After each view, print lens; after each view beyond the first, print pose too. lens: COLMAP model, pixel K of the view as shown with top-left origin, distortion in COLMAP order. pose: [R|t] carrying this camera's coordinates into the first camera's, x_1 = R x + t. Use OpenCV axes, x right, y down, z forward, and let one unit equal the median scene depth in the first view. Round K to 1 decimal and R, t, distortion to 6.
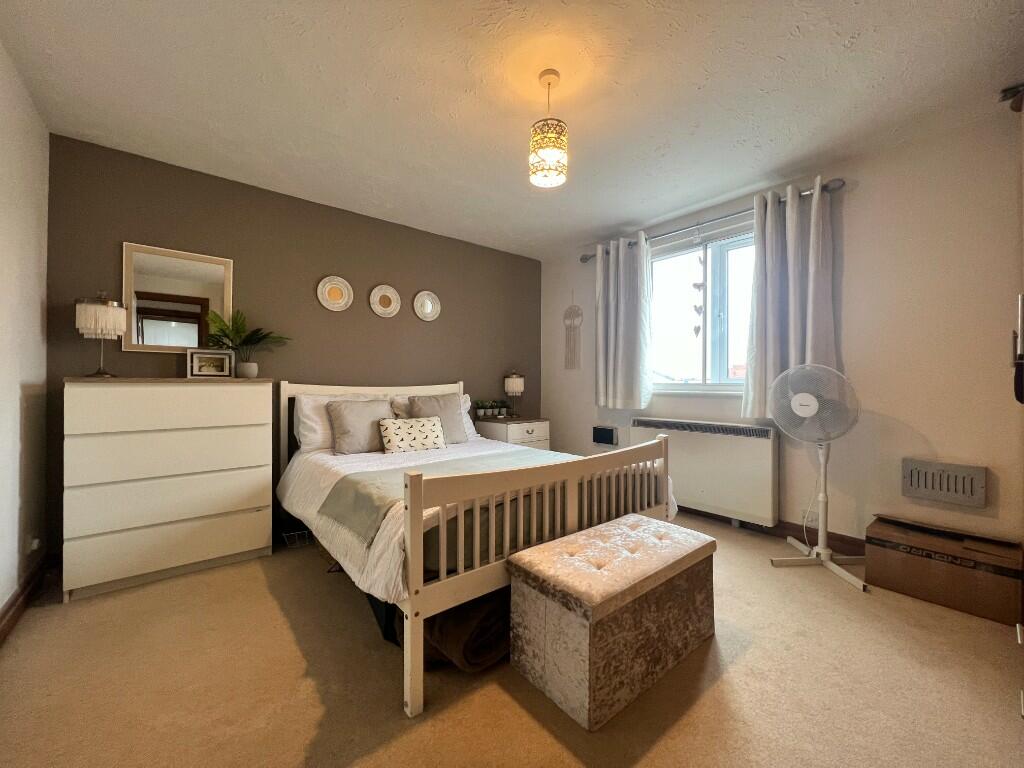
lens RADIAL K [[409.7, 0, 512.0], [0, 409.7, 384.0], [0, 0, 1]] dist [-0.000450, 0.000270]
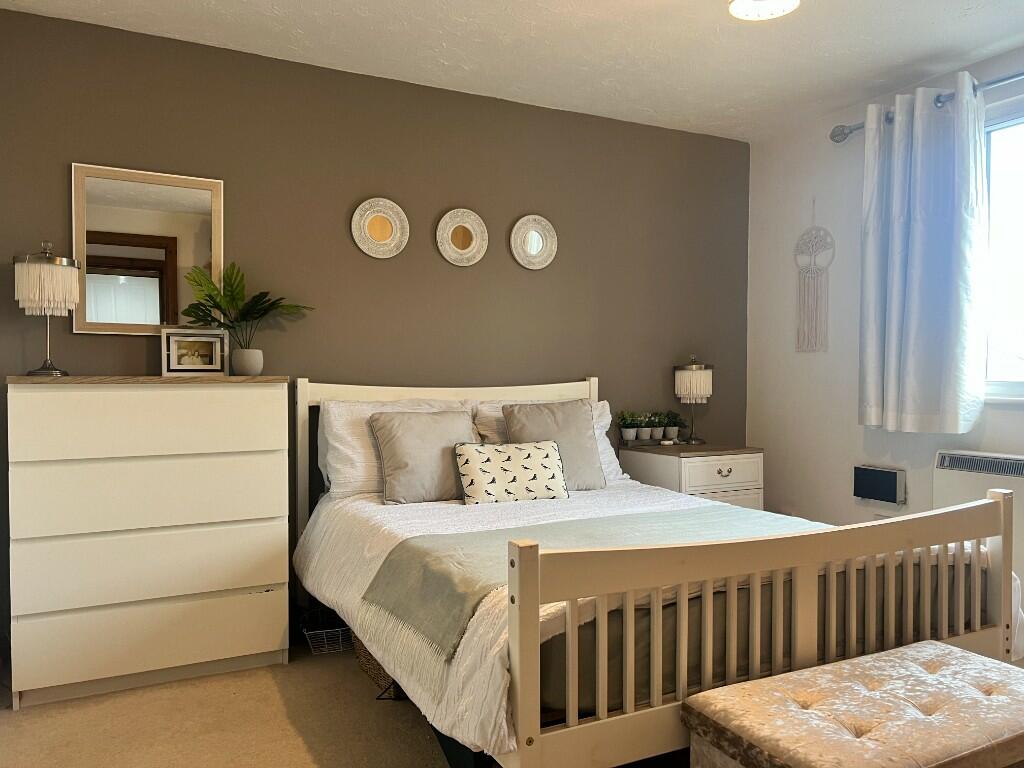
lens RADIAL K [[773.1, 0, 513.3], [0, 773.1, 394.7], [0, 0, 1]] dist [0.072845, -0.089306]
pose [[0.975753, 0.004734, -0.218822, -0.004139], [0.001071, 0.999651, 0.026403, -0.016066], [0.218871, -0.025997, 0.975407, -0.057758]]
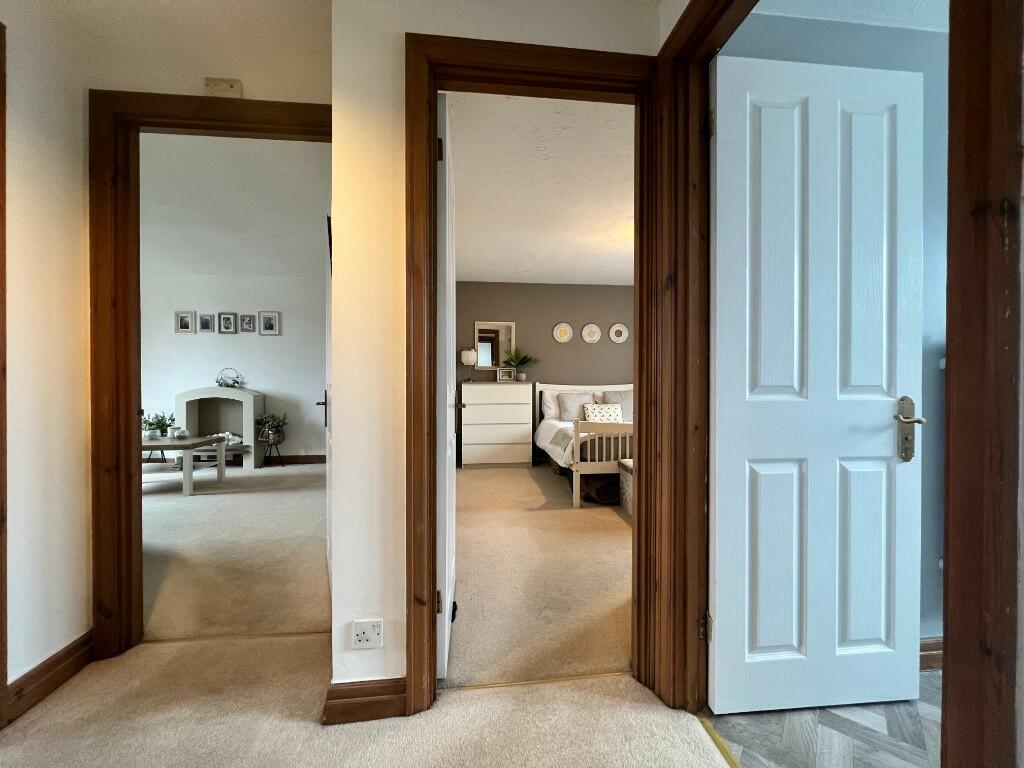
lens RADIAL K [[409.7, 0, 512.0], [0, 409.7, 384.0], [0, 0, 1]] dist [-0.000450, 0.000270]
pose [[0.833958, 0.000995, -0.551827, 0.471846], [0.003813, 0.999964, 0.007565, -0.018261], [0.551815, -0.008414, 0.833924, -0.779376]]
